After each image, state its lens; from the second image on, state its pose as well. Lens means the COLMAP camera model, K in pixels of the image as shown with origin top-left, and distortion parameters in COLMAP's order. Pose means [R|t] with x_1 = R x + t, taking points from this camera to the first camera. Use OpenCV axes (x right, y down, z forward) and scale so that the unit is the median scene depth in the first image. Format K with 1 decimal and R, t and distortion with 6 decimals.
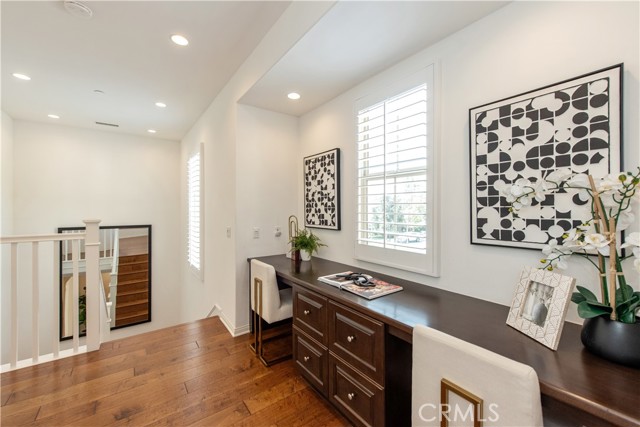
lens RADIAL K [[251.5, 0, 320.4], [0, 251.5, 211.5], [0, 0, 1]] dist [0.005702, -0.002927]
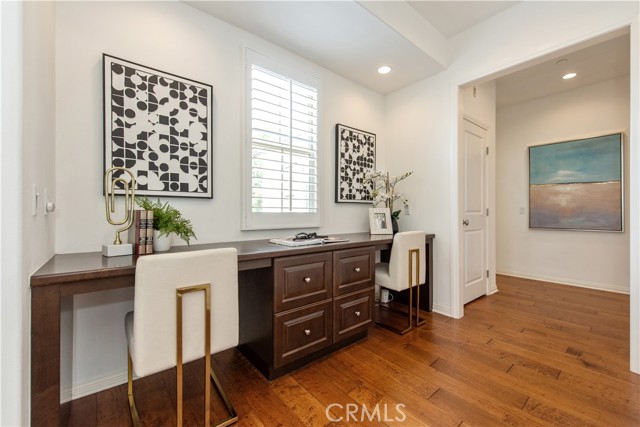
lens RADIAL K [[263.3, 0, 321.0], [0, 263.3, 212.0], [0, 0, 1]] dist [0.001757, 0.000085]
pose [[-0.045691, -0.003758, 0.998949, -0.689950], [0.000611, 0.999993, 0.003790, 0.108087], [-0.998955, 0.000784, -0.045688, 0.693739]]
